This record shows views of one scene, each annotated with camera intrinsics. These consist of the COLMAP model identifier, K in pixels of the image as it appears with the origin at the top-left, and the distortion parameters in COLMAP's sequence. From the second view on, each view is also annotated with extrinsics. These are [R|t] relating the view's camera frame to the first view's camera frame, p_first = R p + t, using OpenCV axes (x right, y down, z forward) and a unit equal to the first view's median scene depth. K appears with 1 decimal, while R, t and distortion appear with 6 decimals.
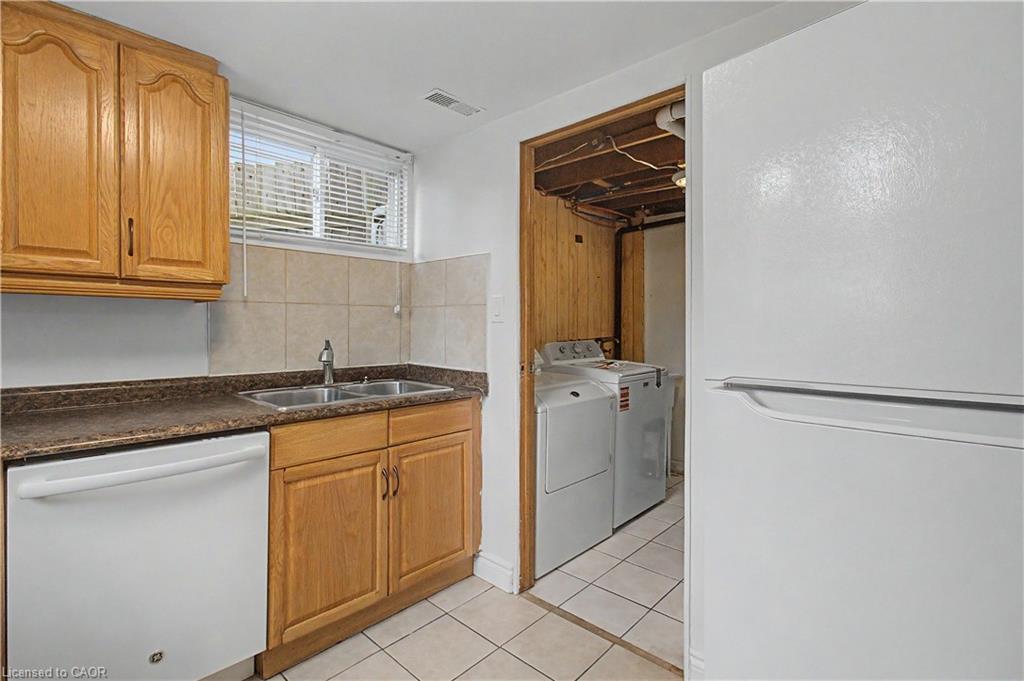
lens RADIAL K [[491.6, 0, 515.2], [0, 491.6, 331.3], [0, 0, 1]] dist [-0.011333, 0.006860]
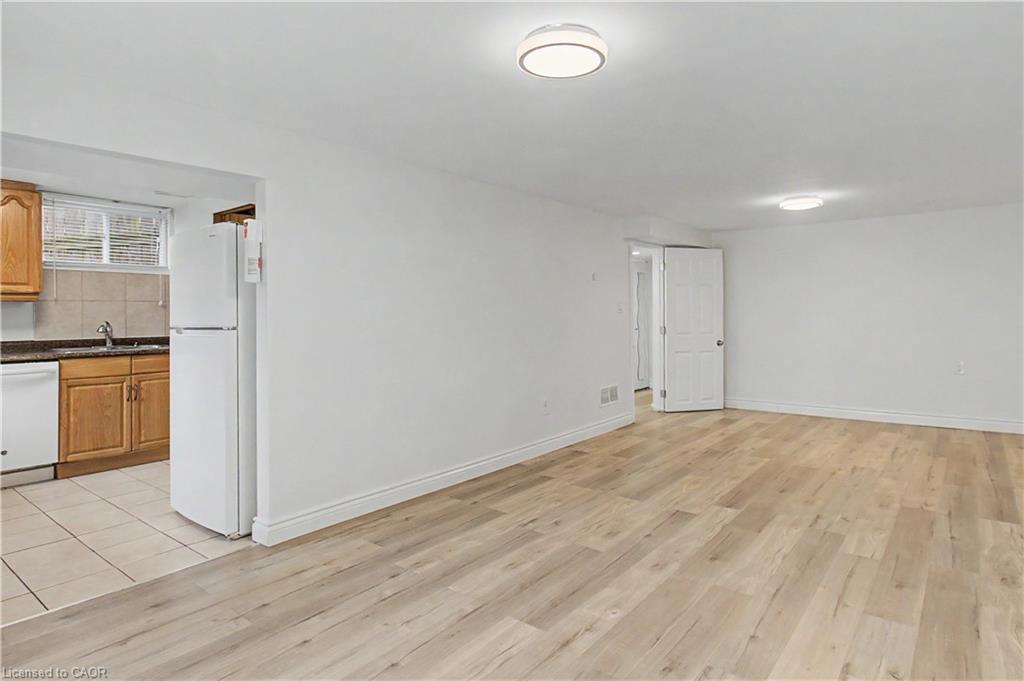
lens RADIAL K [[579.5, 0, 528.8], [0, 579.5, 313.4], [0, 0, 1]] dist [-0.006448, -0.006086]
pose [[0.995231, -0.009603, 0.097076, 1.198301], [0.010583, 0.999898, -0.009592, 0.032992], [-0.096974, 0.010574, 0.995231, -1.576035]]
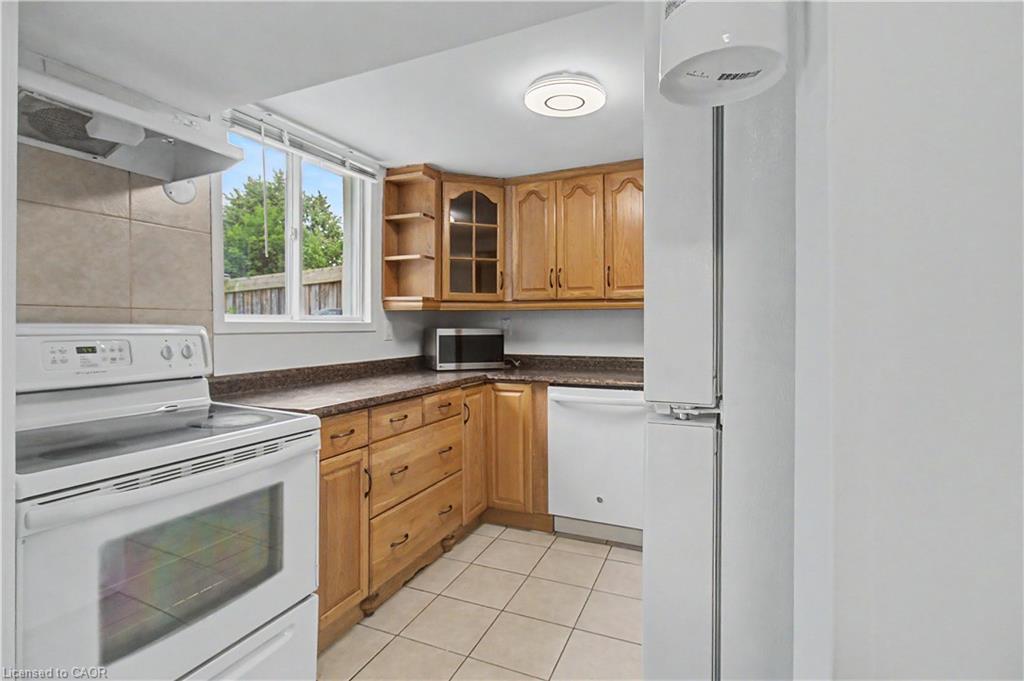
lens RADIAL K [[491.6, 0, 509.5], [0, 491.6, 326.0], [0, 0, 1]] dist [-0.011333, 0.006860]
pose [[0.344459, -0.001995, -0.938799, 0.713144], [-0.009627, 0.999938, -0.005657, 0.006315], [0.938752, 0.010987, 0.344418, 0.015953]]
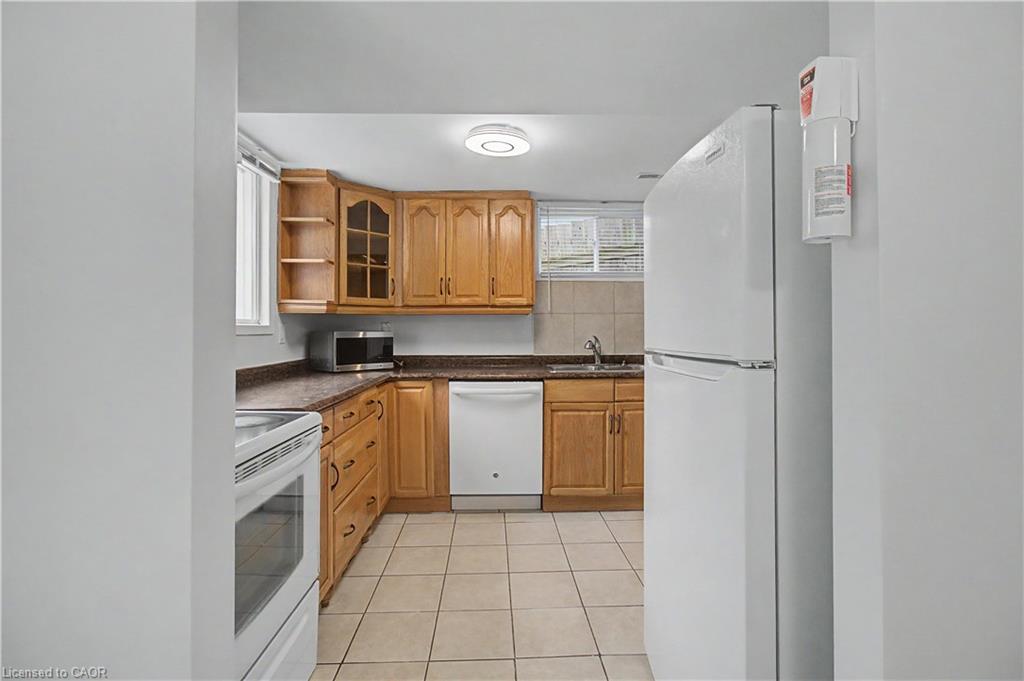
lens RADIAL K [[491.6, 0, 511.1], [0, 491.6, 325.9], [0, 0, 1]] dist [-0.011333, 0.006860]
pose [[0.713323, -0.009706, -0.700768, 0.692566], [-0.002762, 0.999857, -0.016660, 0.015217], [0.700830, 0.013820, 0.713195, -0.429296]]
